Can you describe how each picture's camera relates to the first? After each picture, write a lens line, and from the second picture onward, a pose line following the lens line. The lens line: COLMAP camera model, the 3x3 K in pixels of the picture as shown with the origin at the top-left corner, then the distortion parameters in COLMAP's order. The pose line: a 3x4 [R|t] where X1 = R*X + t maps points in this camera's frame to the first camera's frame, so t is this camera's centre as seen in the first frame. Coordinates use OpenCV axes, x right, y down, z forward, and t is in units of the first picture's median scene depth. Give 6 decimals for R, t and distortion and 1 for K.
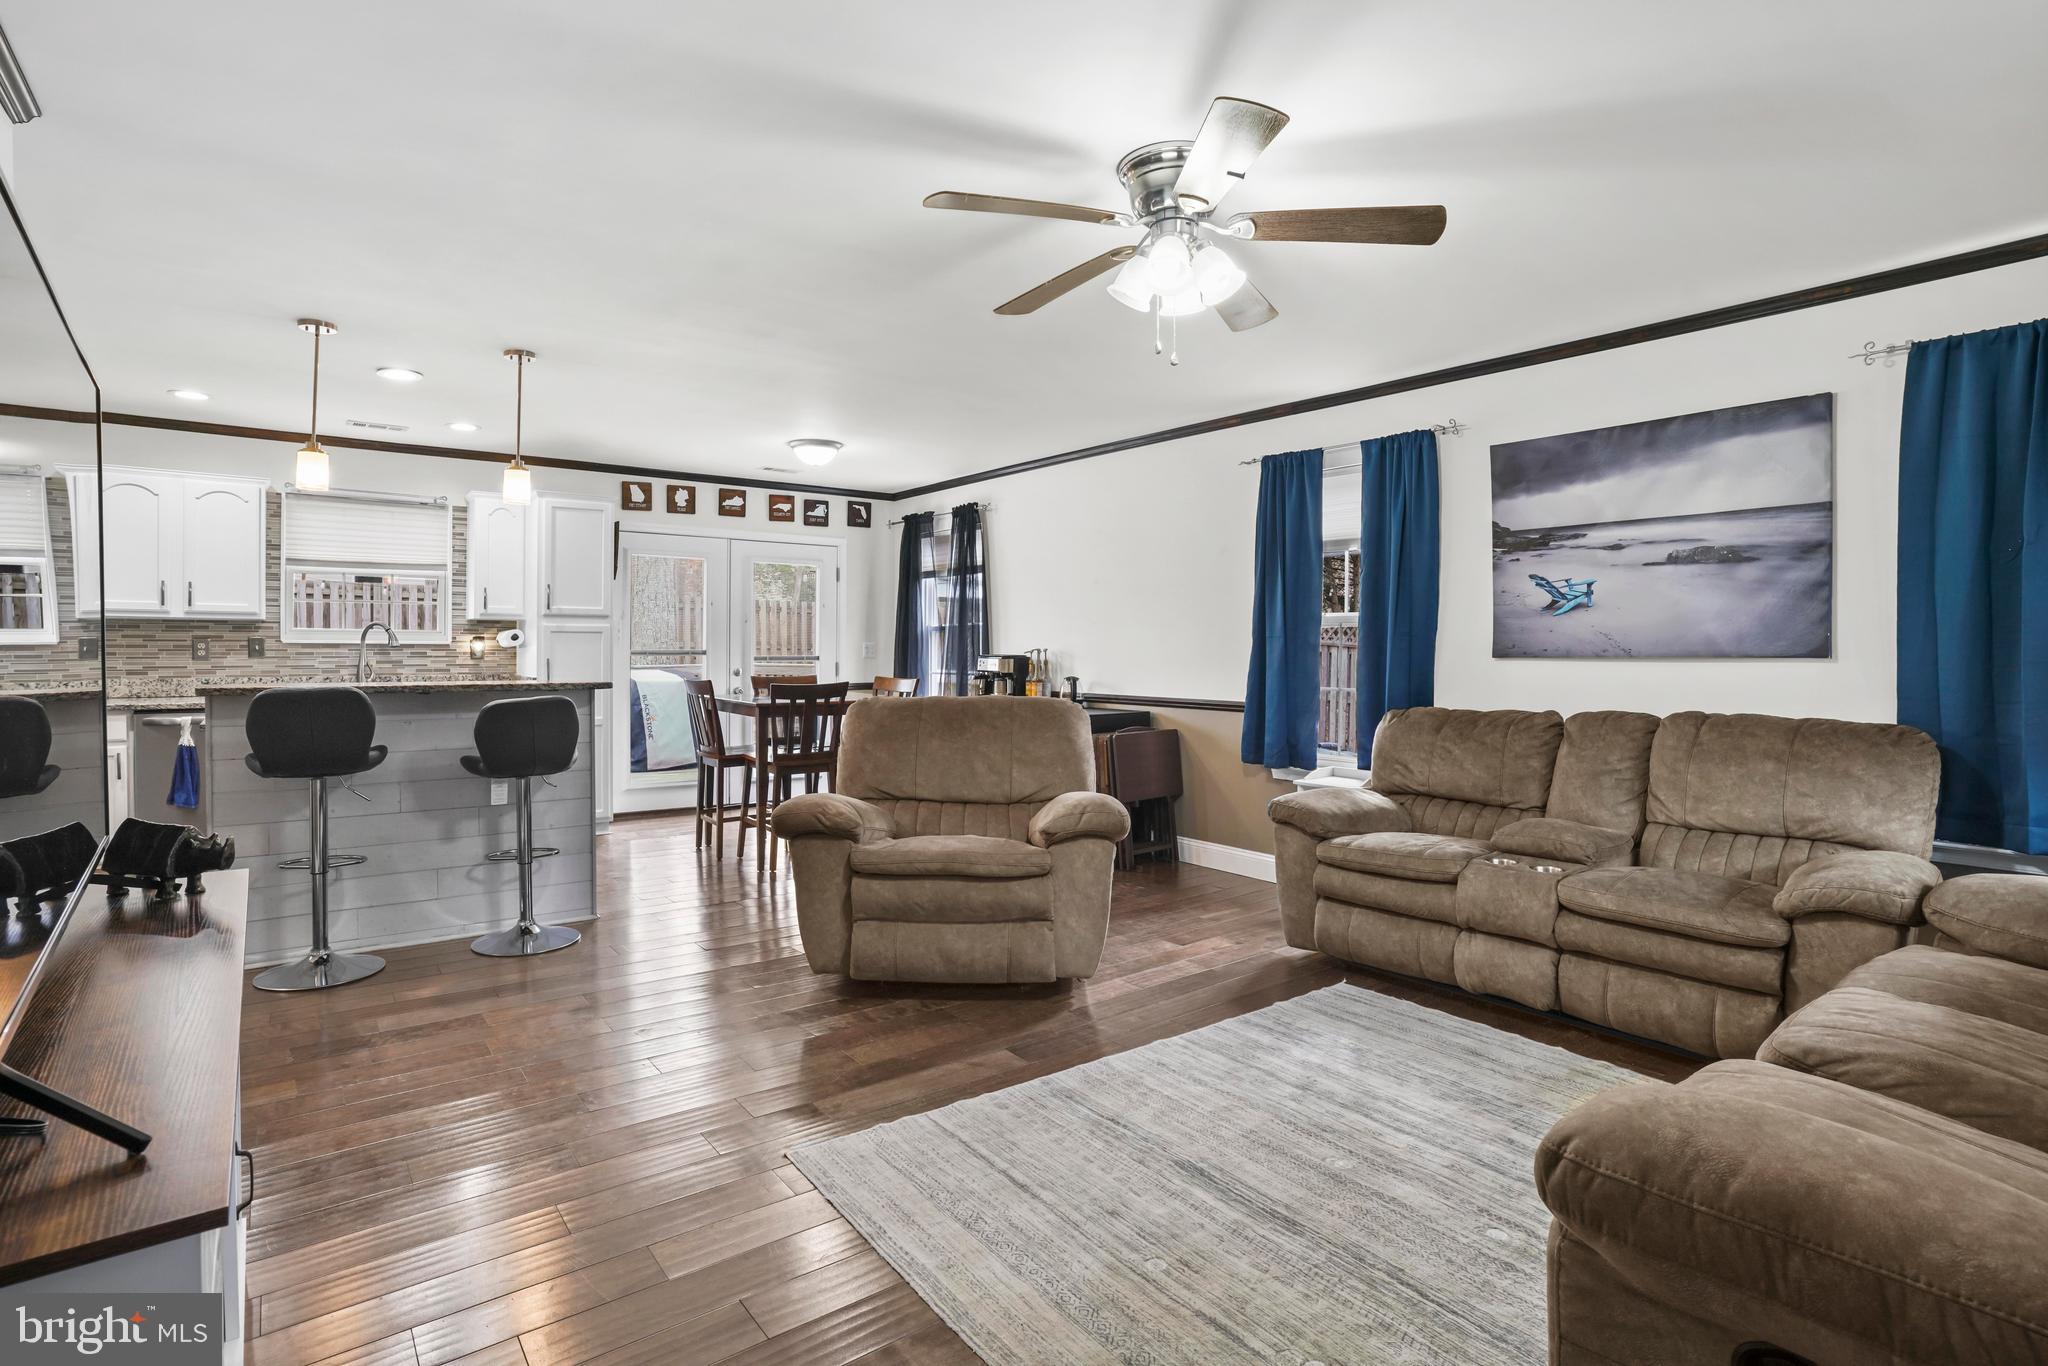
lens RADIAL K [[1015.1, 0, 1030.9], [0, 1015.1, 668.9], [0, 0, 1]] dist [-0.047864, 0.008170]
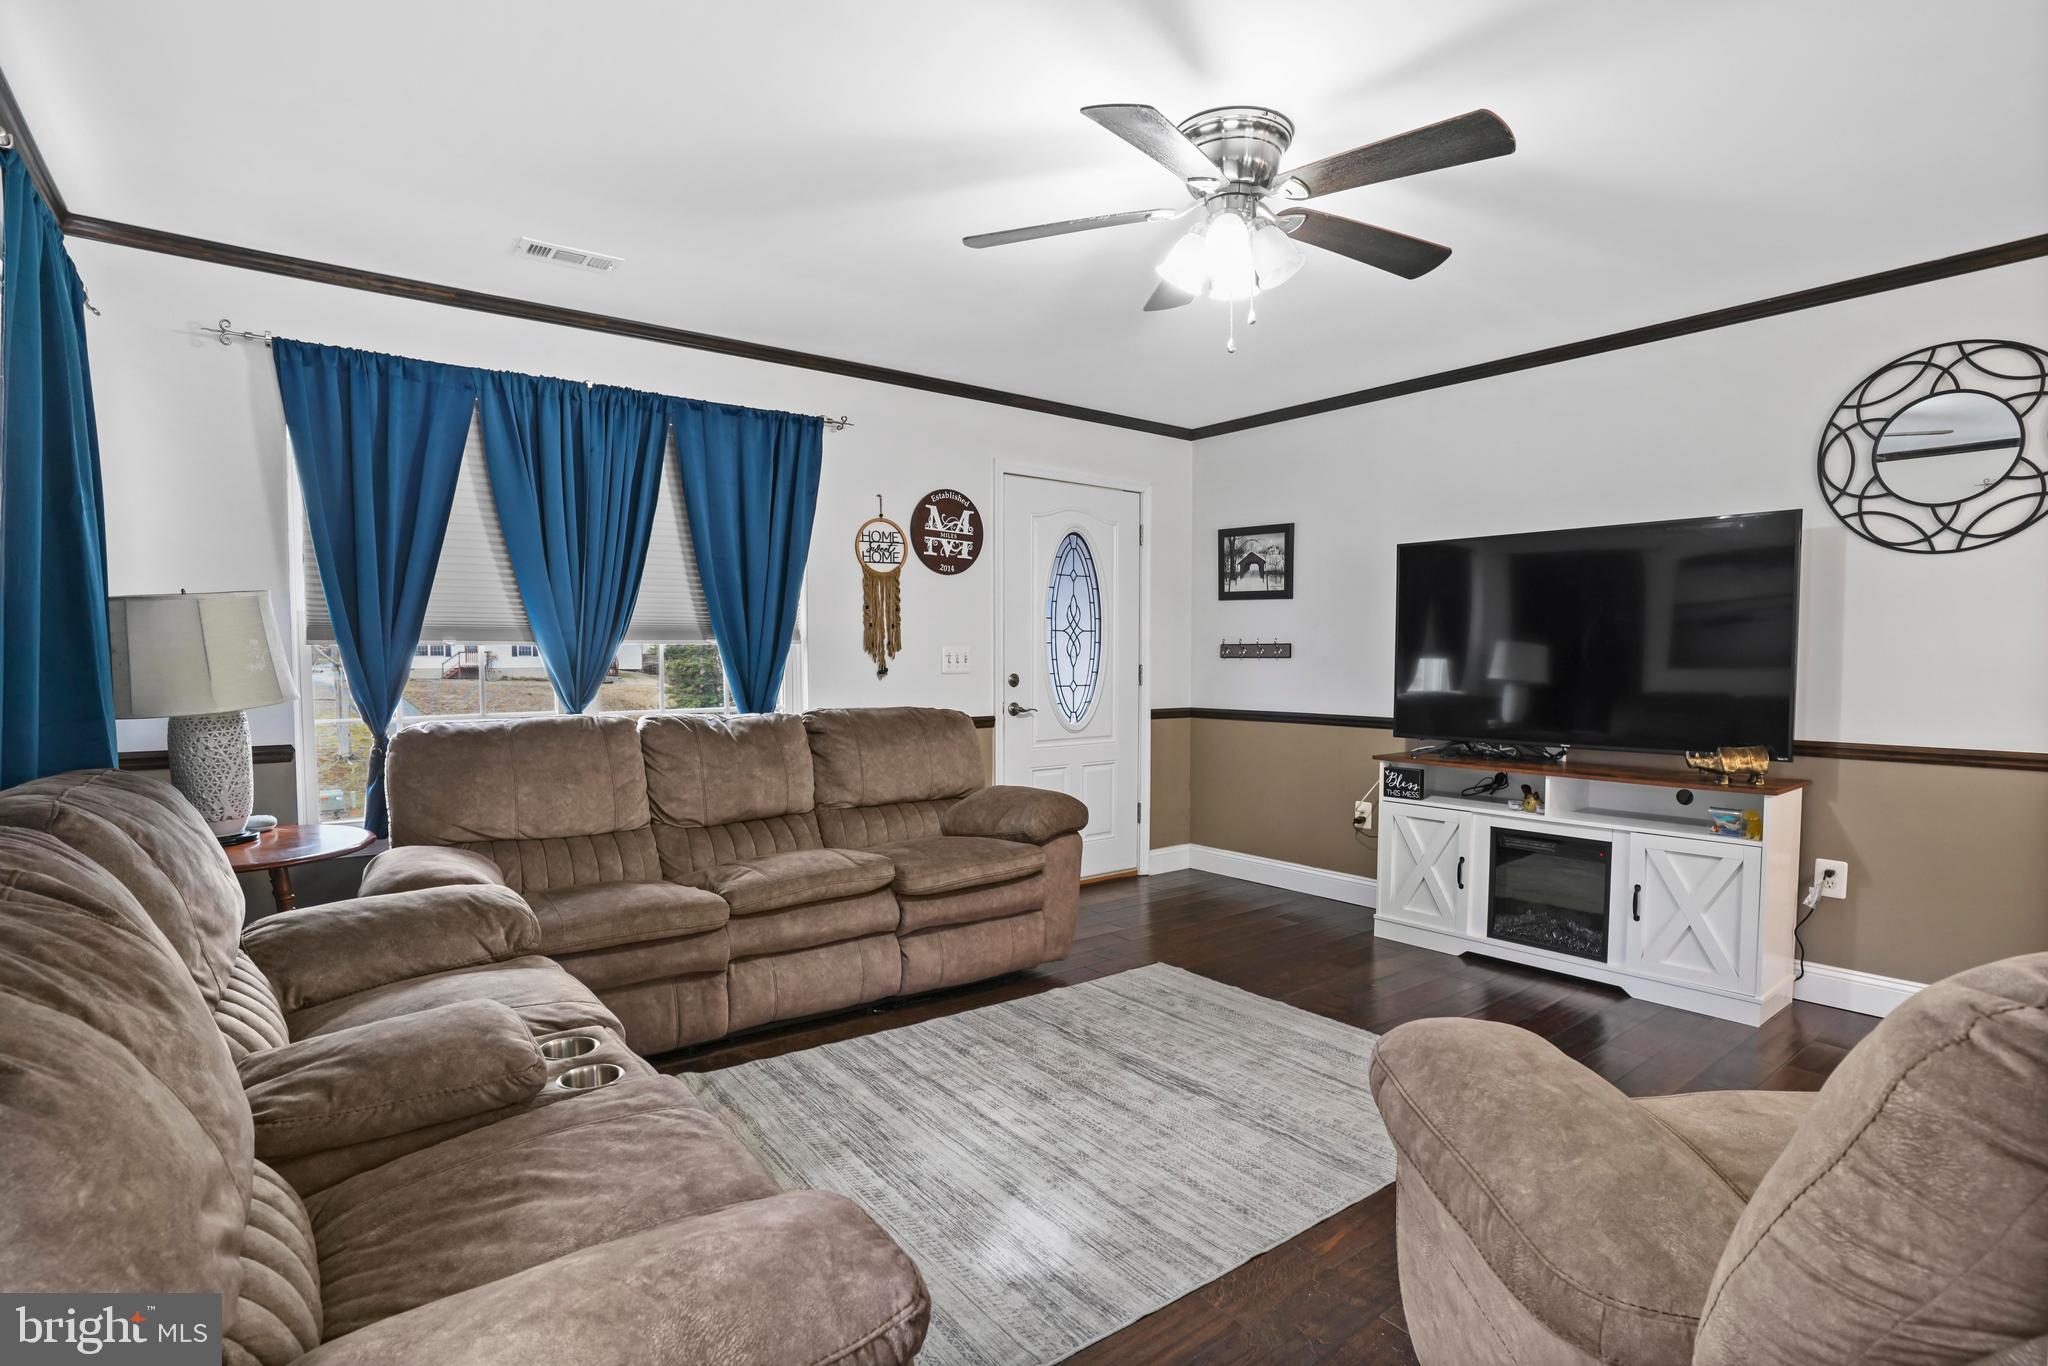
lens RADIAL K [[1015.1, 0, 1026.1], [0, 1015.1, 709.9], [0, 0, 1]] dist [-0.047864, 0.008170]
pose [[-0.999986, -0.002331, -0.004826, 0.220428], [-0.002713, 0.996736, 0.080687, -0.026746], [0.004622, 0.080699, -0.996728, 1.281397]]
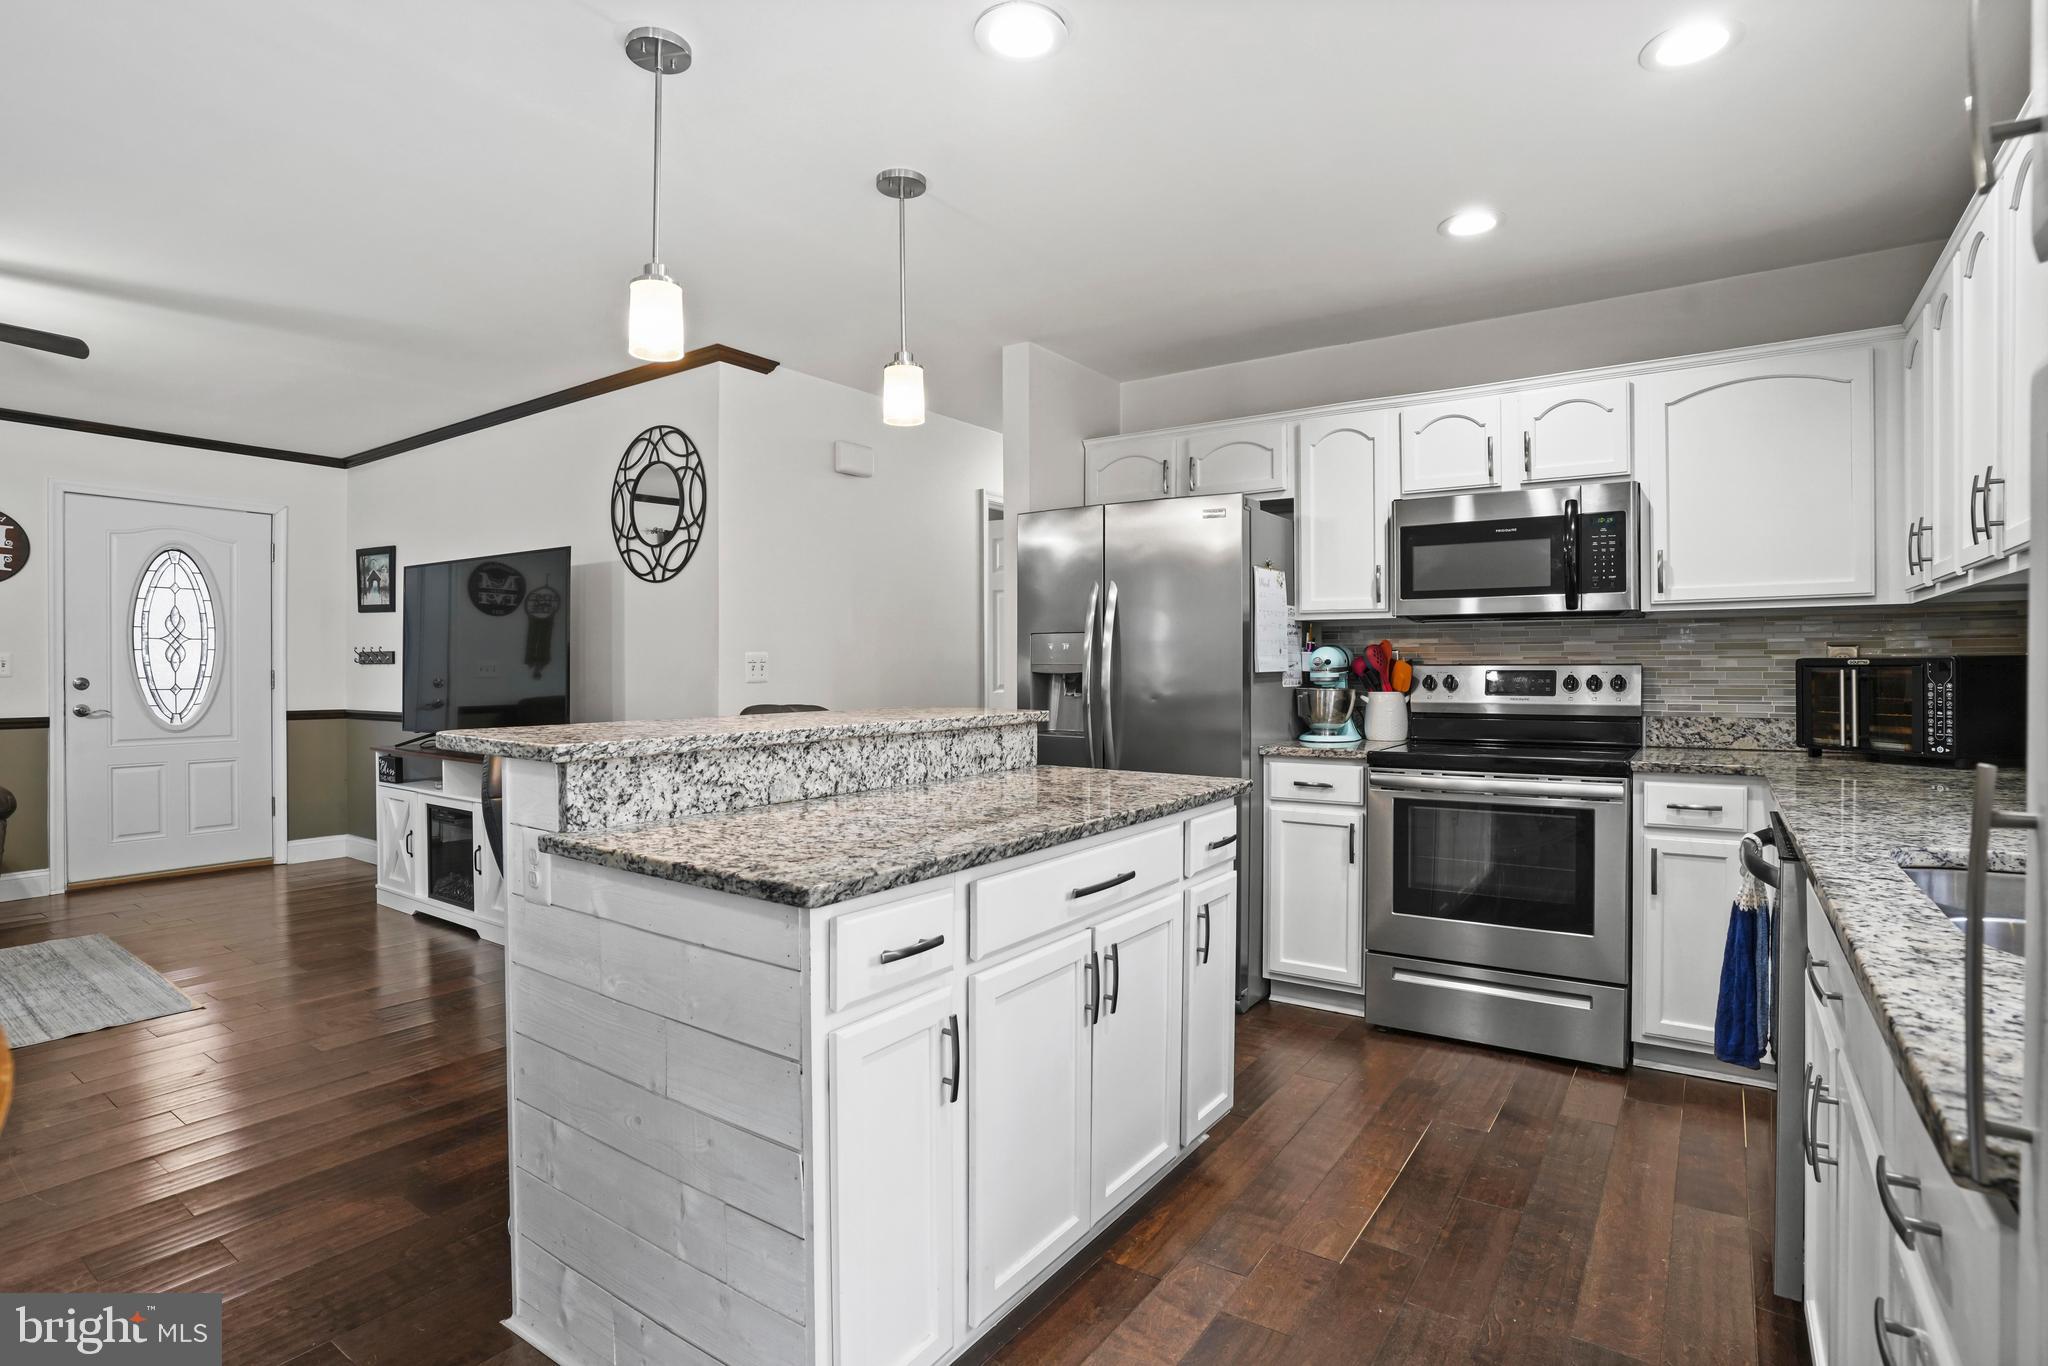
lens RADIAL K [[1015.1, 0, 1013.3], [0, 1015.1, 668.2], [0, 0, 1]] dist [-0.047864, 0.008170]
pose [[-0.957050, -0.004456, -0.289888, -0.580005], [-0.012281, 0.999608, 0.025178, -0.030917], [0.289662, 0.027657, -0.956729, 1.637141]]
